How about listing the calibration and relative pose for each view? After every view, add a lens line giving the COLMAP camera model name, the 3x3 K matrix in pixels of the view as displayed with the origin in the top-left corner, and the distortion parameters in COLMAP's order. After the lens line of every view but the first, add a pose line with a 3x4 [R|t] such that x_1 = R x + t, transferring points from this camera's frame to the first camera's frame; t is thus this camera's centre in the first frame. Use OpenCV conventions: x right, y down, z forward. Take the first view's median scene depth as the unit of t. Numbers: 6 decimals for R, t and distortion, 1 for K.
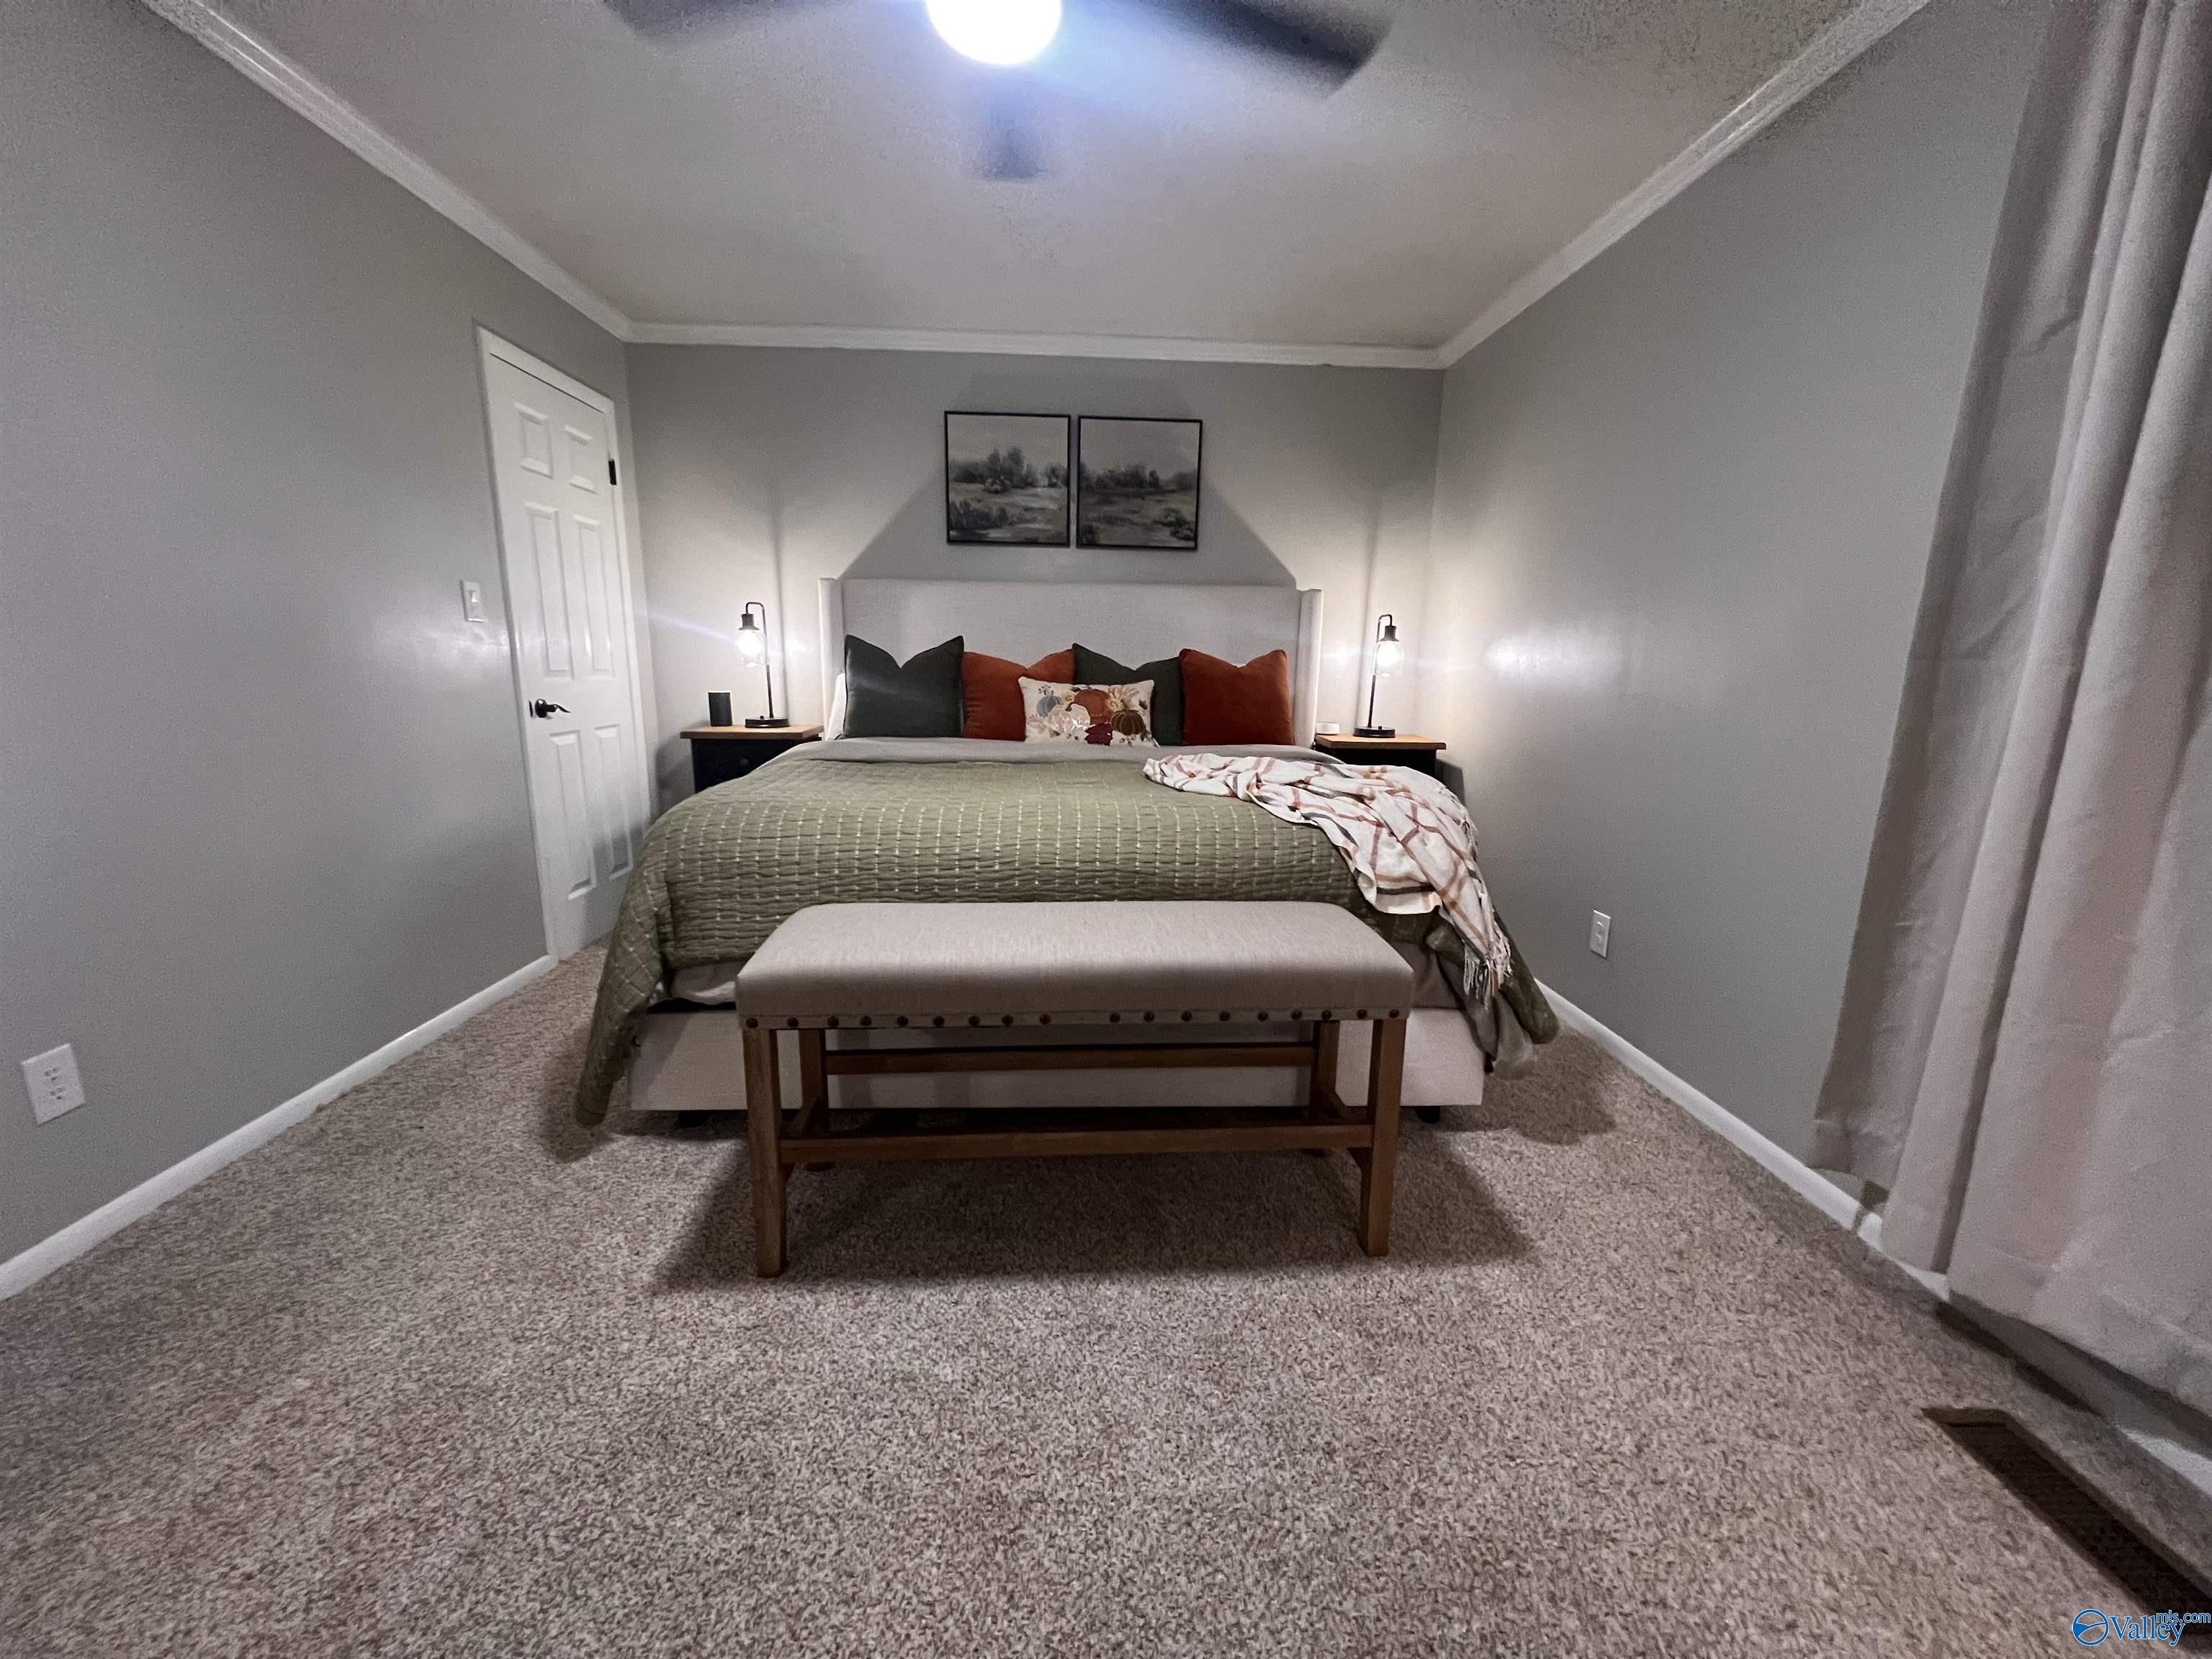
lens RADIAL K [[882.6, 0, 1109.3], [0, 882.6, 829.4], [0, 0, 1]] dist [-0.001304, 0.000538]
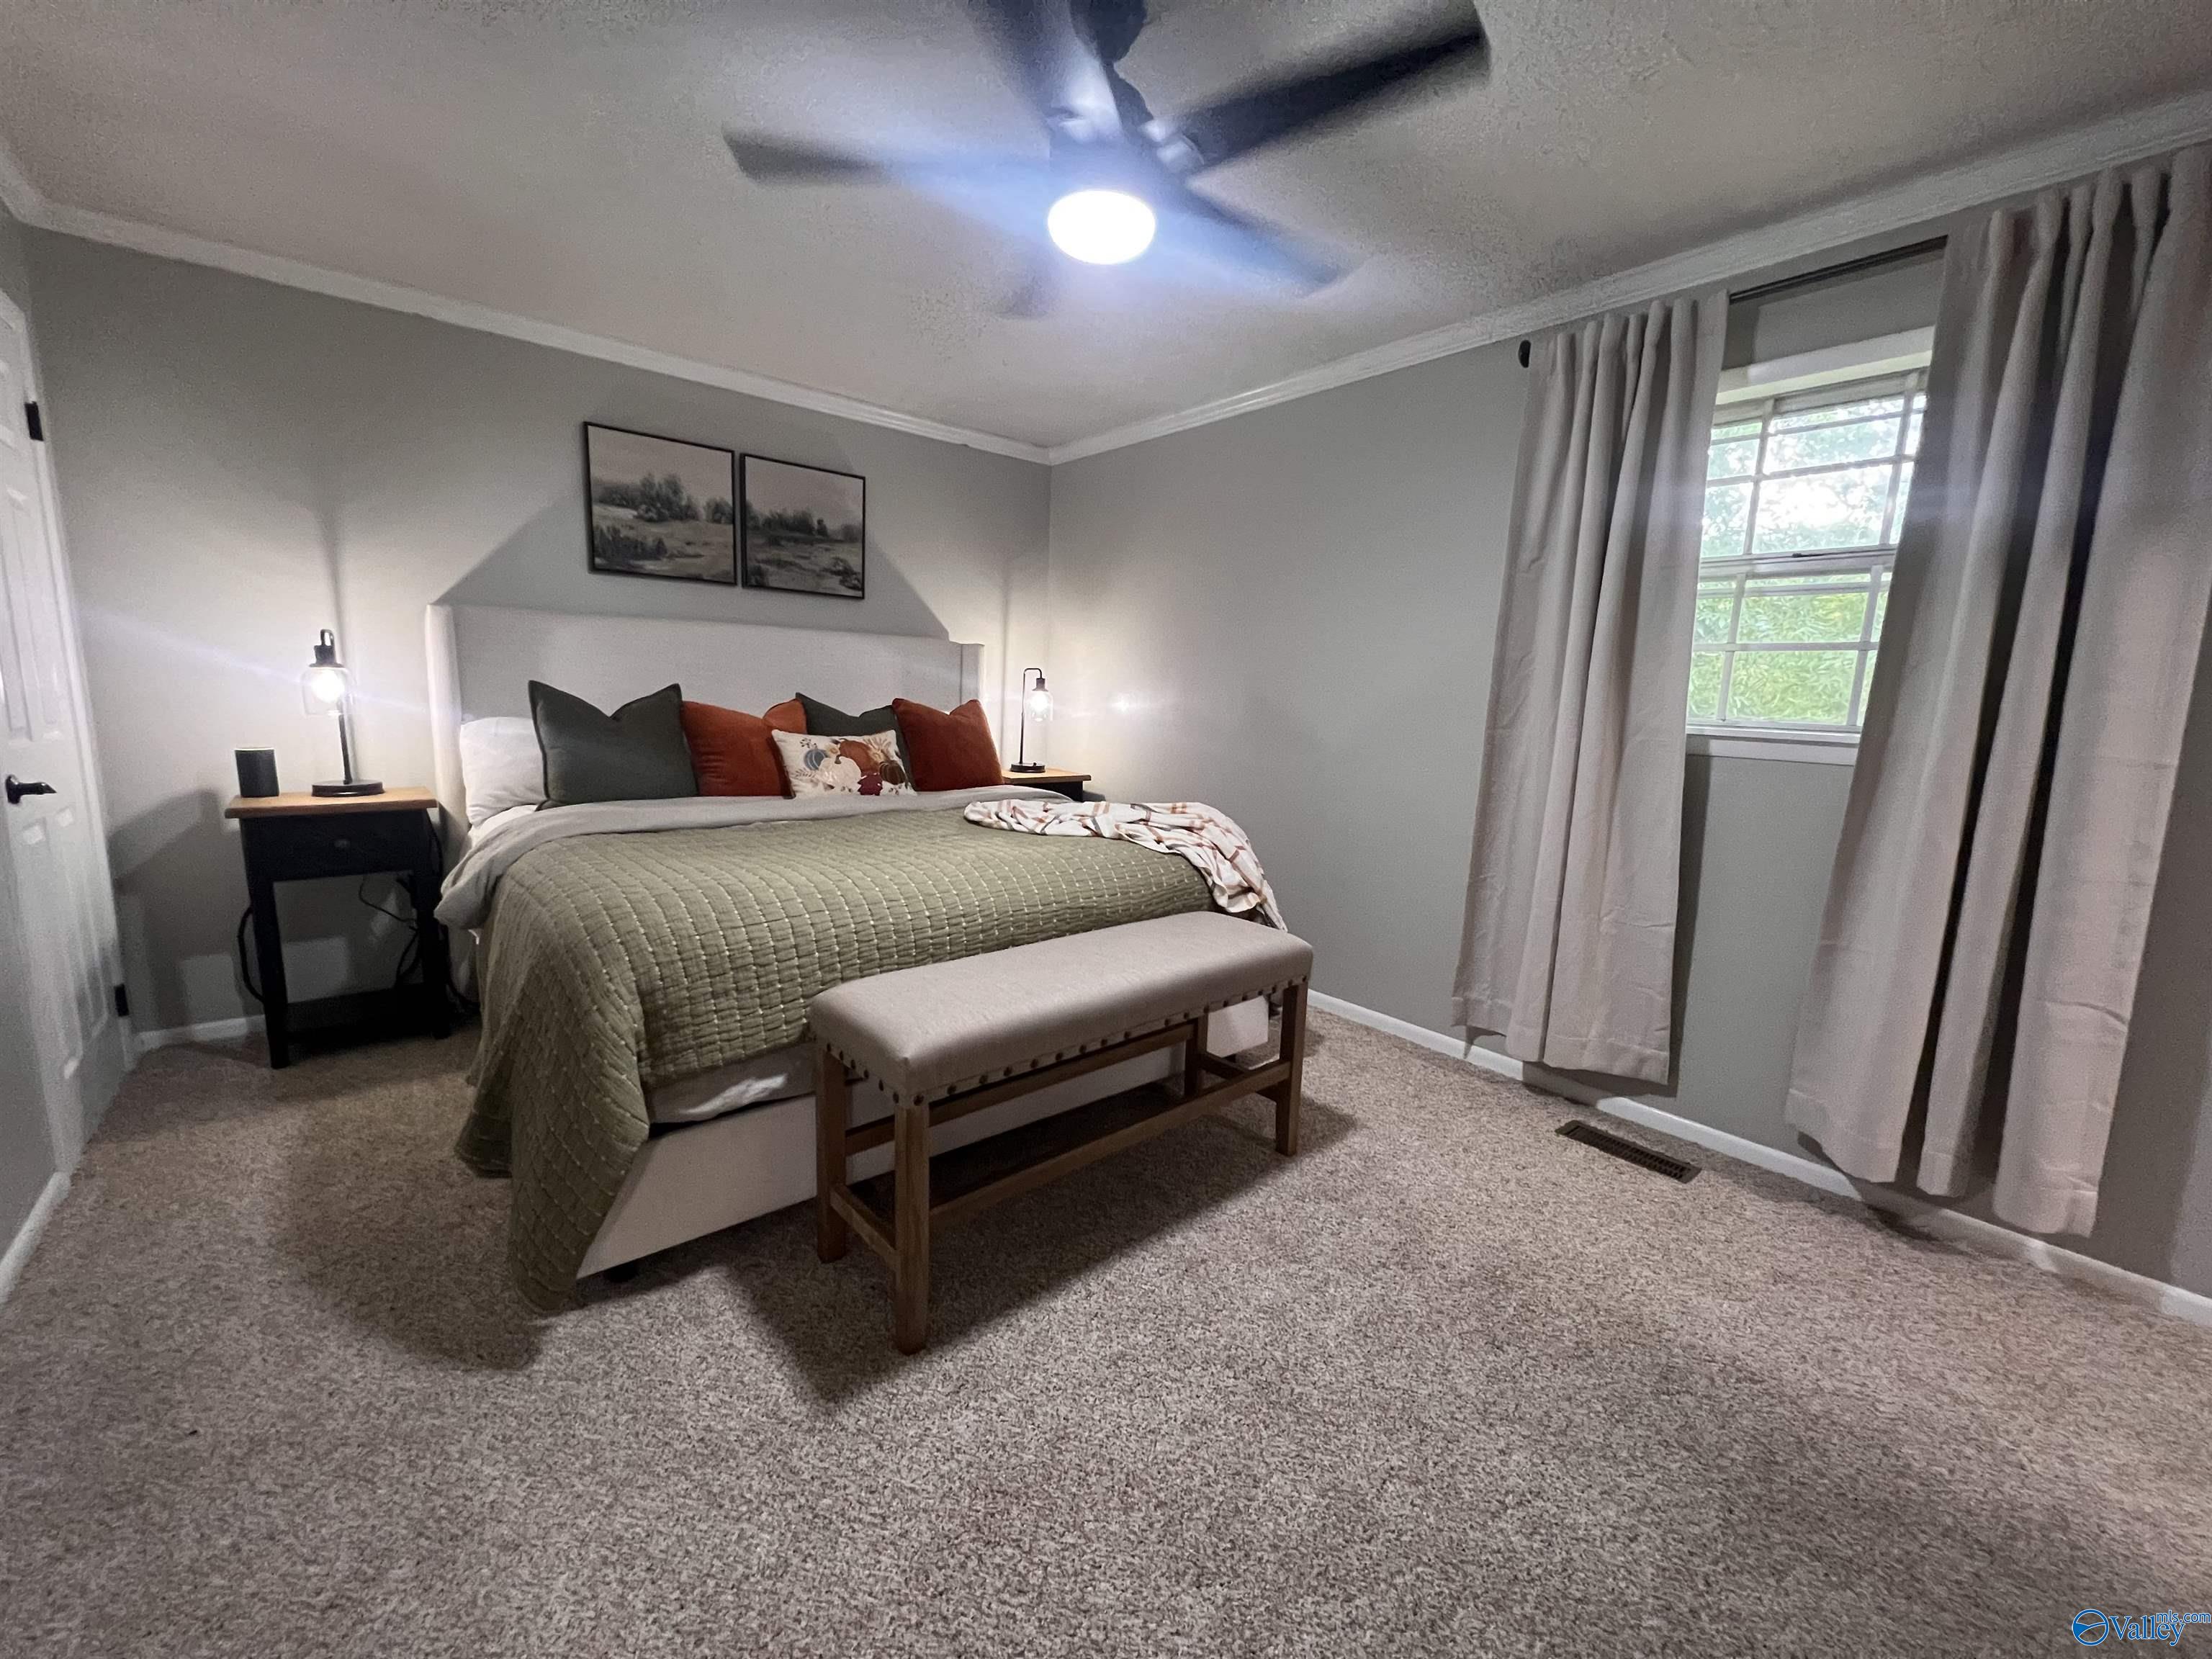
lens RADIAL K [[882.6, 0, 1107.8], [0, 882.6, 830.9], [0, 0, 1]] dist [-0.001304, 0.000538]
pose [[0.795053, -0.083302, 0.600793, -0.392356], [0.094693, 0.995425, 0.012708, -0.040163], [-0.599103, 0.046788, 0.799304, 0.016549]]
